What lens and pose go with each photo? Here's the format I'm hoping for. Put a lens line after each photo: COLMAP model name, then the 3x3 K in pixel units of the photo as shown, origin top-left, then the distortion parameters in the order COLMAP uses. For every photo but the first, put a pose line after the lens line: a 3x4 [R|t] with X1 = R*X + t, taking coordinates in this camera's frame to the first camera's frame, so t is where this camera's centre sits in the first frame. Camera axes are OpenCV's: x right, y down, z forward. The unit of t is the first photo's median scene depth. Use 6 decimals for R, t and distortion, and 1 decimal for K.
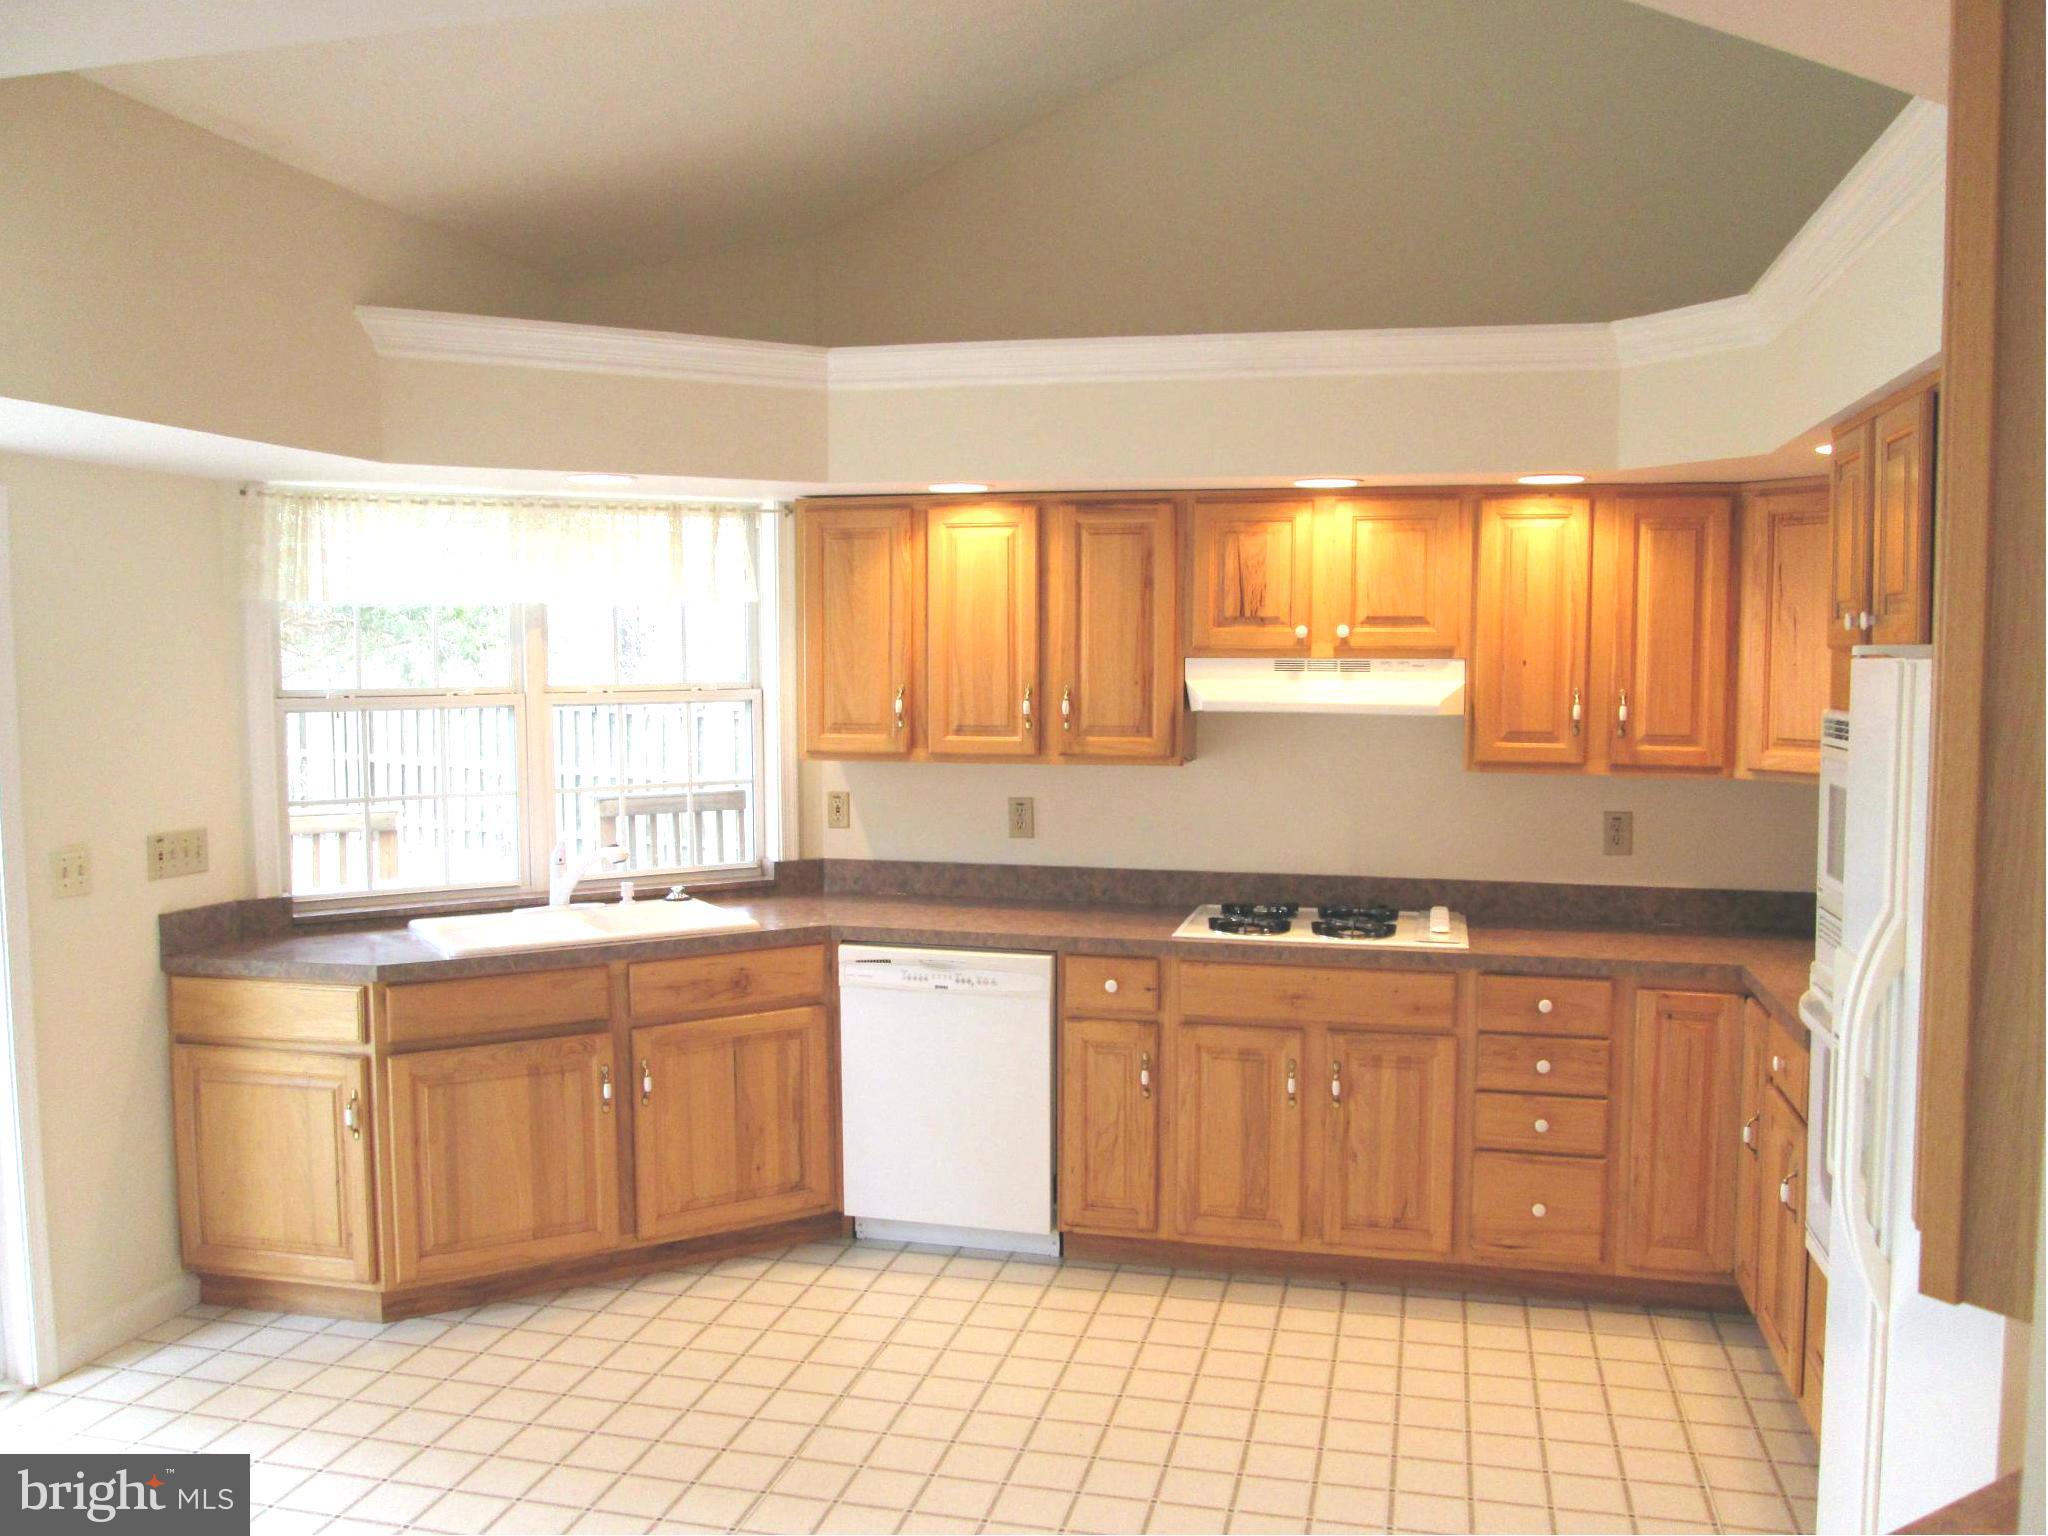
lens RADIAL K [[1709.9, 0, 1027.0], [0, 1709.9, 765.8], [0, 0, 1]] dist [-0.041076, 0.009498]
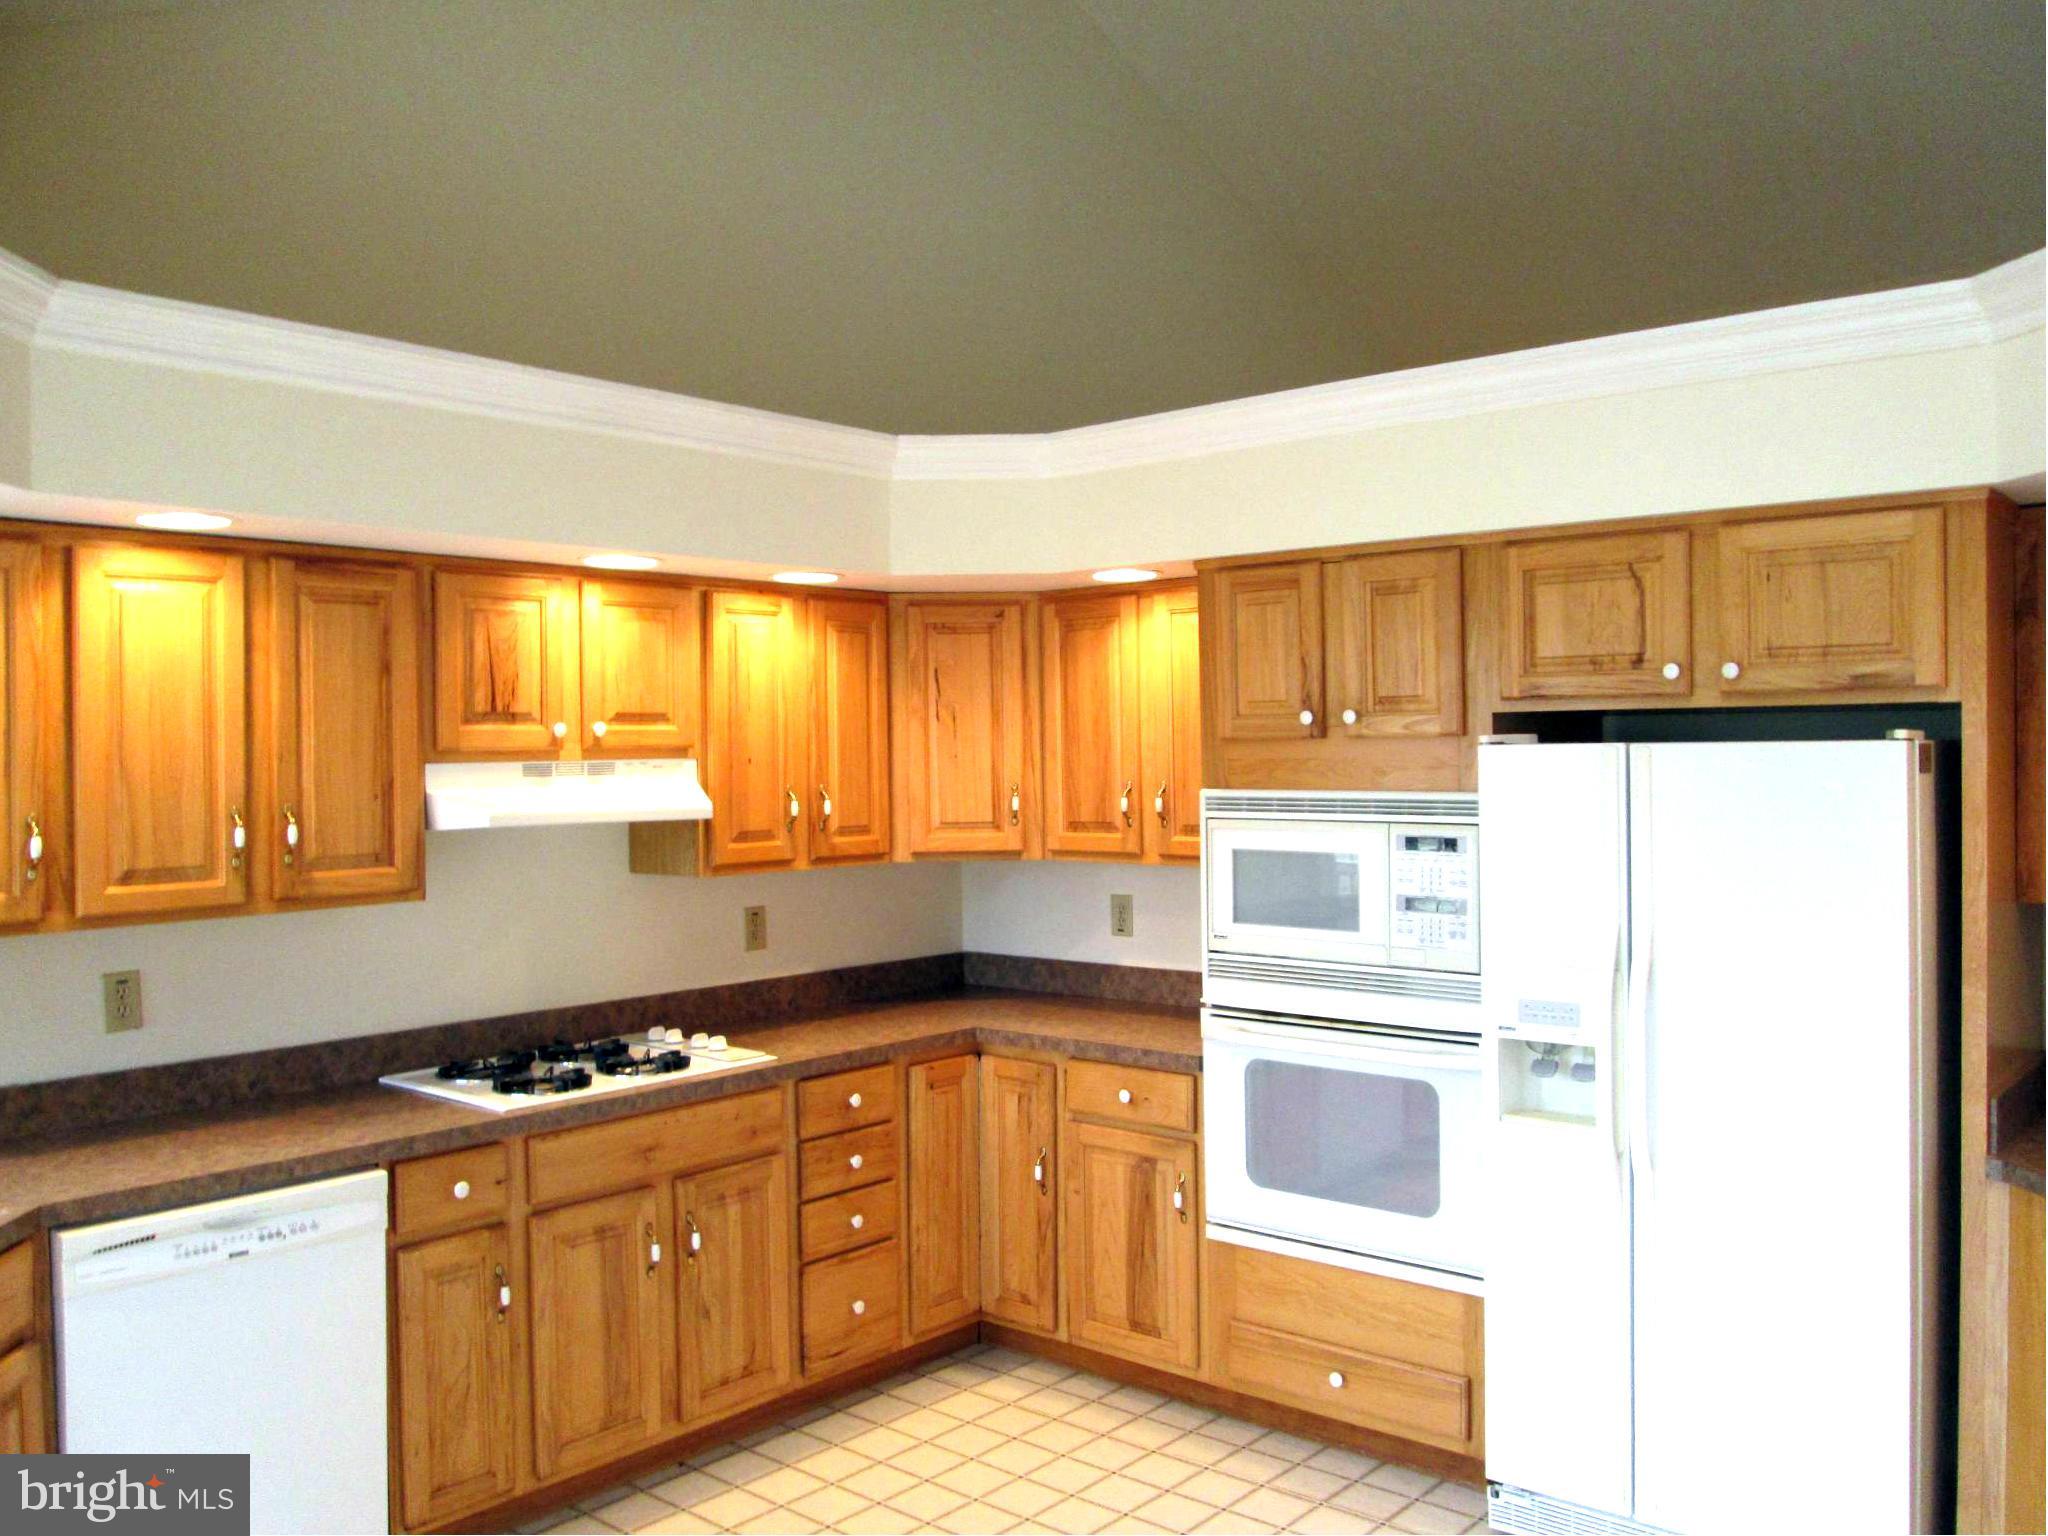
lens RADIAL K [[1709.9, 0, 1024.9], [0, 1709.9, 771.0], [0, 0, 1]] dist [-0.041076, 0.009498]
pose [[0.458417, -0.022153, 0.888461, -0.498607], [0.077755, 0.996856, -0.015263, -0.026807], [-0.885329, 0.076079, 0.458698, 0.403645]]
